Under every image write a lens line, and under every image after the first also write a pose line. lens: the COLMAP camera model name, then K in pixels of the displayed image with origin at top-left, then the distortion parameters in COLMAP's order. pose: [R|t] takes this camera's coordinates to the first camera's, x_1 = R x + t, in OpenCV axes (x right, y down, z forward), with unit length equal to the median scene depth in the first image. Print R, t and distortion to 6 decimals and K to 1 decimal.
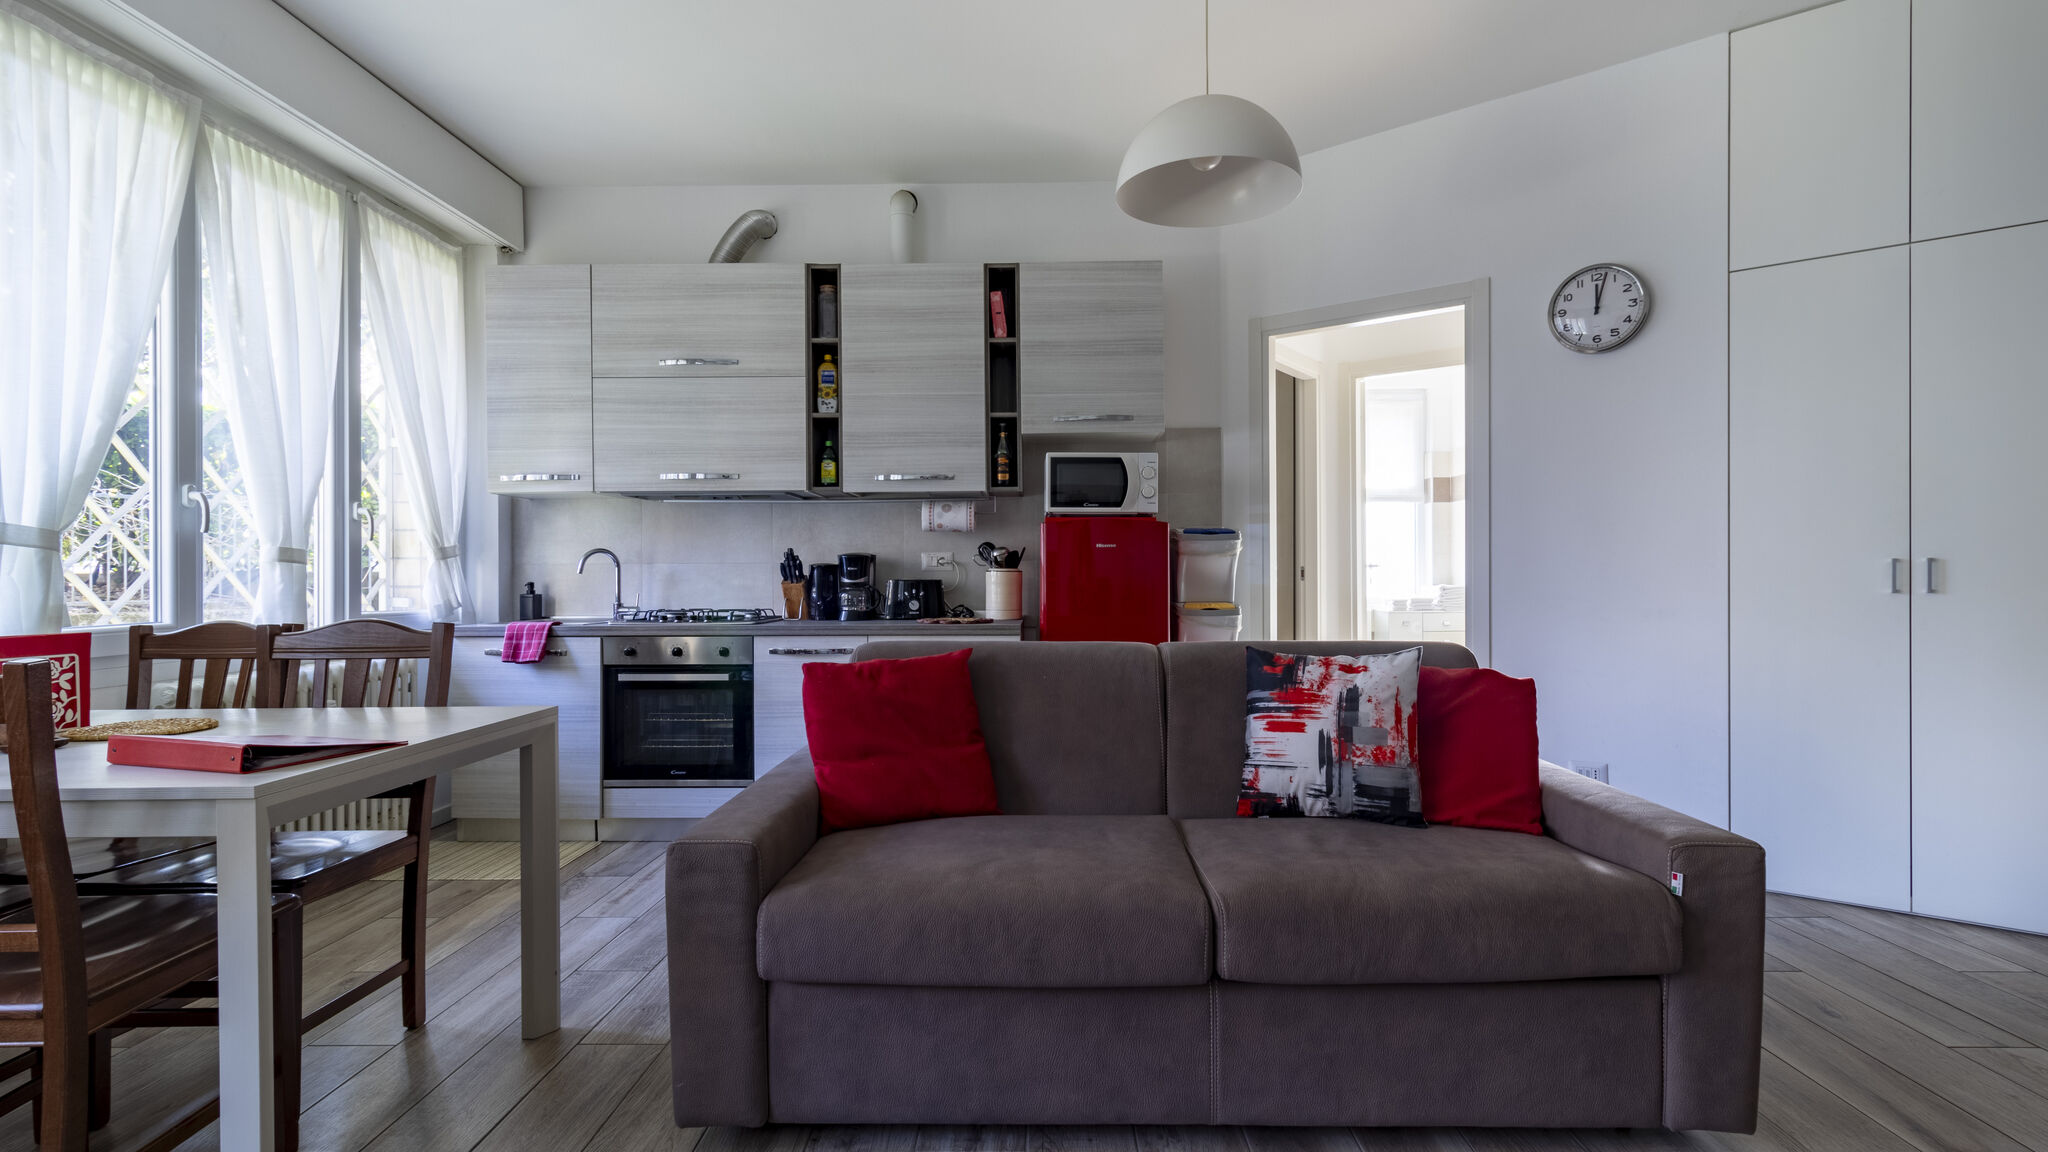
lens RADIAL K [[950.8, 0, 1026.0], [0, 950.8, 575.3], [0, 0, 1]] dist [0.001062, -0.000211]
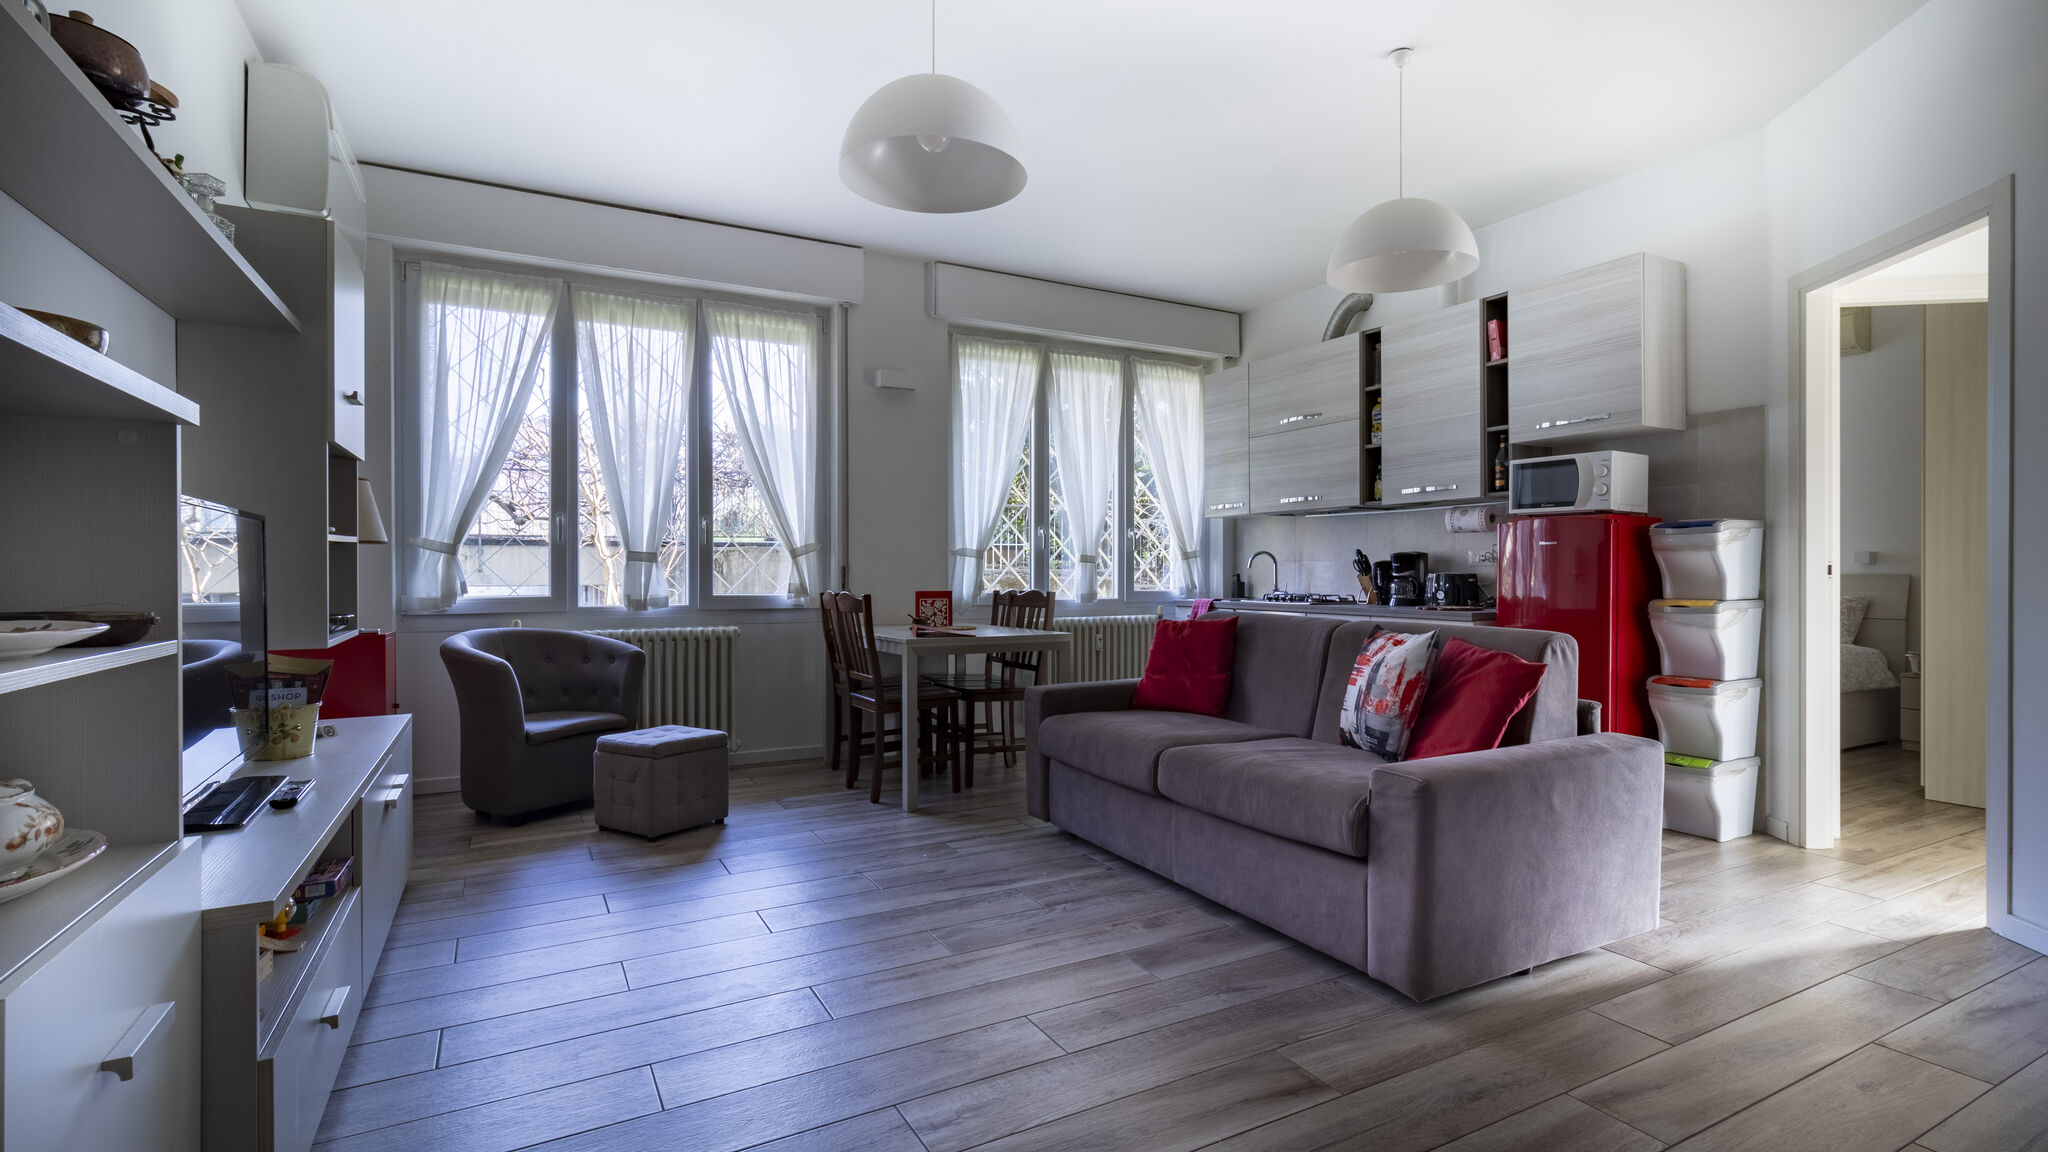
lens RADIAL K [[950.8, 0, 1026.0], [0, 950.8, 575.3], [0, 0, 1]] dist [0.001062, -0.000211]
pose [[0.485764, 0.007532, -0.874057, 0.694923], [-0.001881, 0.999970, 0.007571, -0.001412], [0.874088, -0.002033, 0.485764, -0.040695]]
